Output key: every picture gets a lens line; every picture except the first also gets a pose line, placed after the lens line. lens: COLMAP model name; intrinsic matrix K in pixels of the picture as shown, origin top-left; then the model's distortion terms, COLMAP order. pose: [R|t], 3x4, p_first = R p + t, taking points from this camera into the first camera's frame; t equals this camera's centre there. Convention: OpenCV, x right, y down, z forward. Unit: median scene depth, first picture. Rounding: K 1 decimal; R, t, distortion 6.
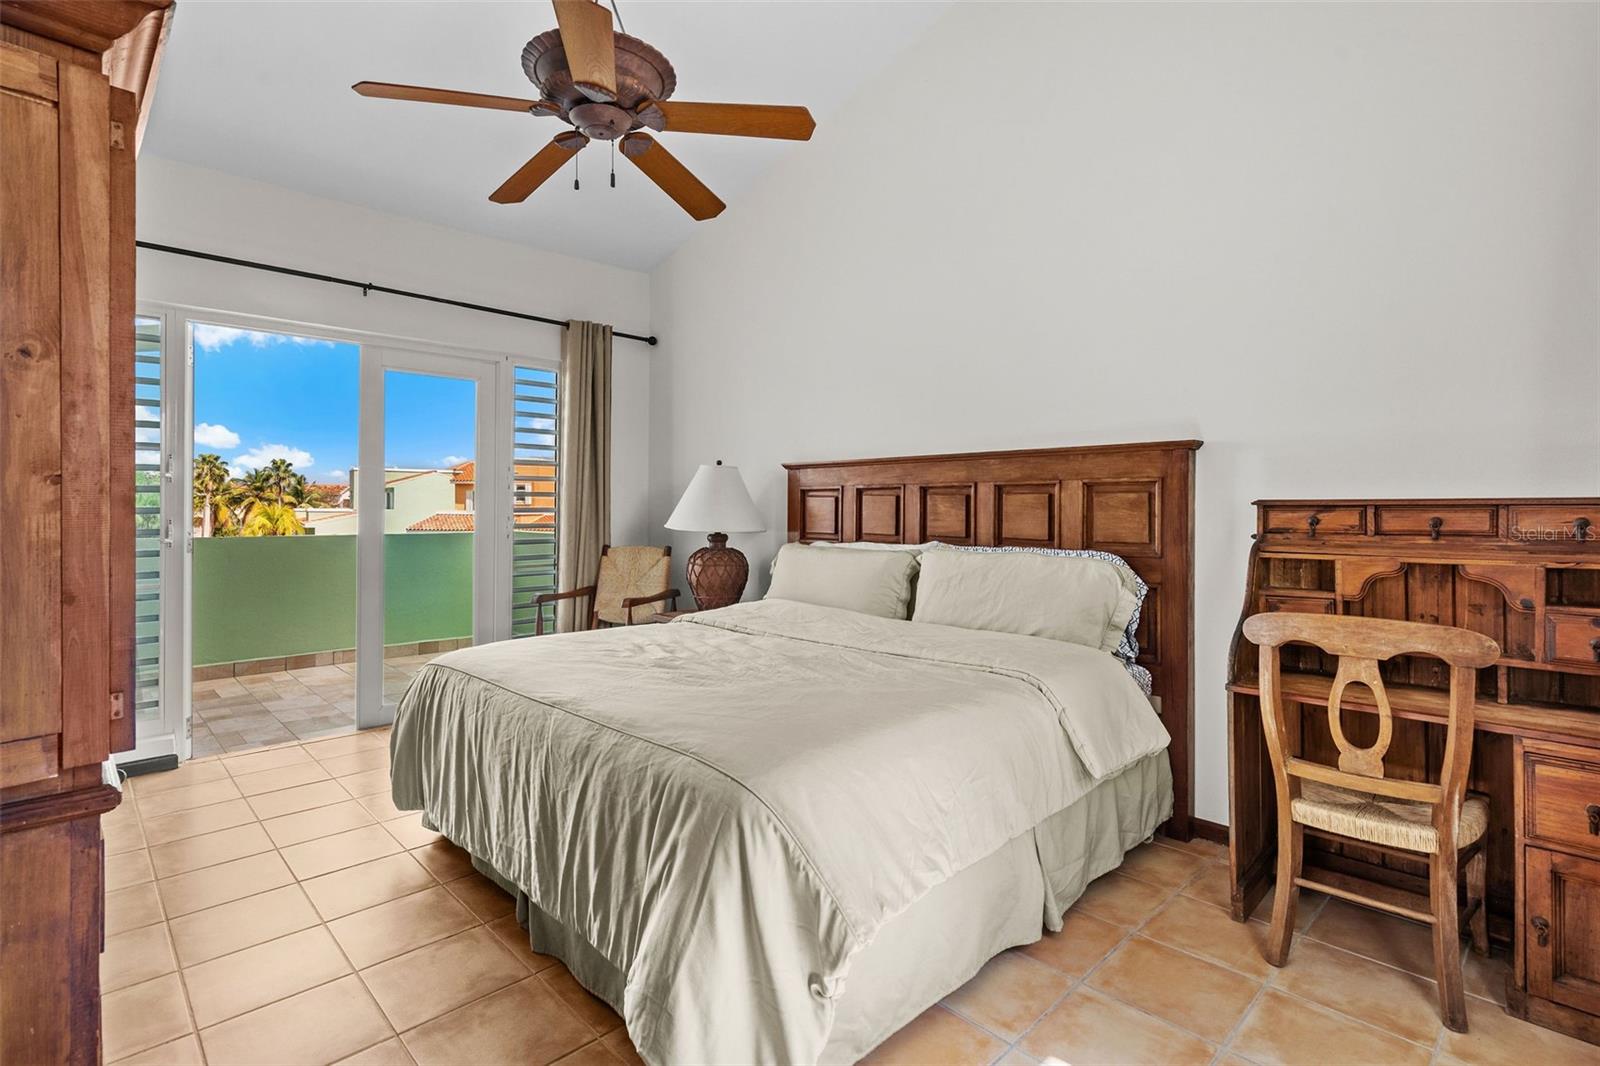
lens RADIAL K [[777.2, 0, 803.5], [0, 777.2, 517.5], [0, 0, 1]] dist [-0.006317, 0.000855]
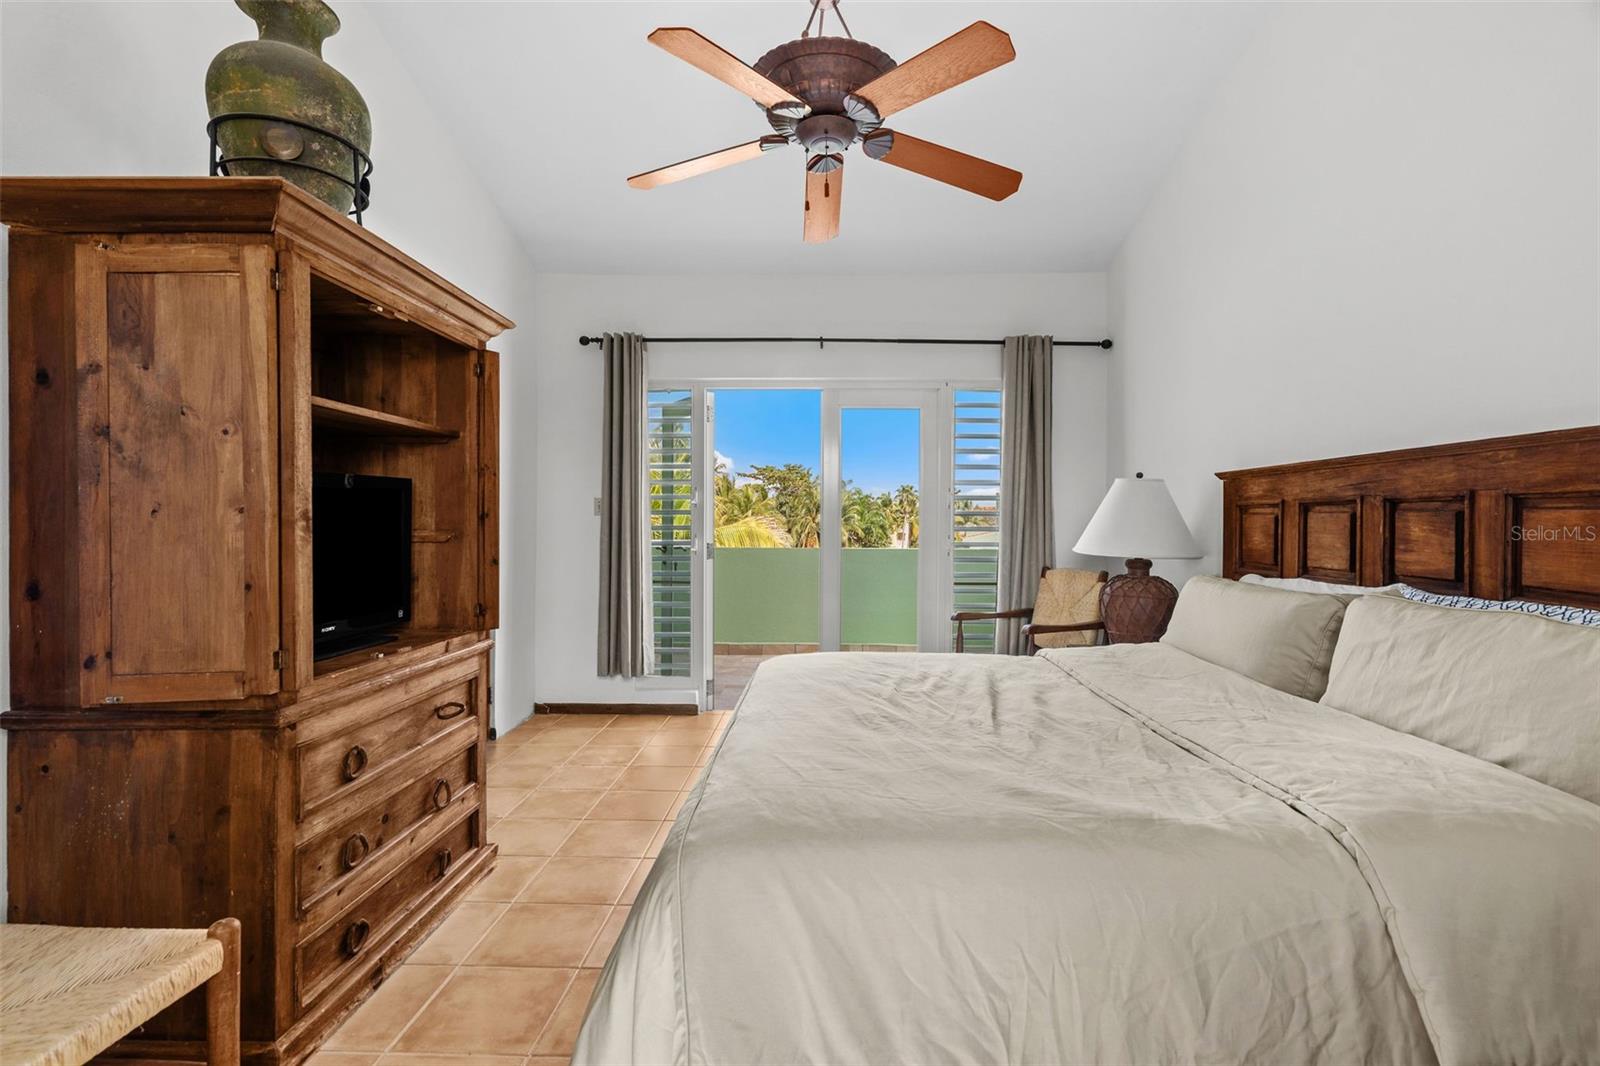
lens RADIAL K [[732.4, 0, 802.5], [0, 732.4, 532.3], [0, 0, 1]] dist [-0.001575, 0.001214]
pose [[0.694939, 0.010191, -0.718996, 0.258565], [-0.012828, 0.999916, 0.001774, -0.006293], [0.718954, 0.007991, 0.695012, 0.224116]]
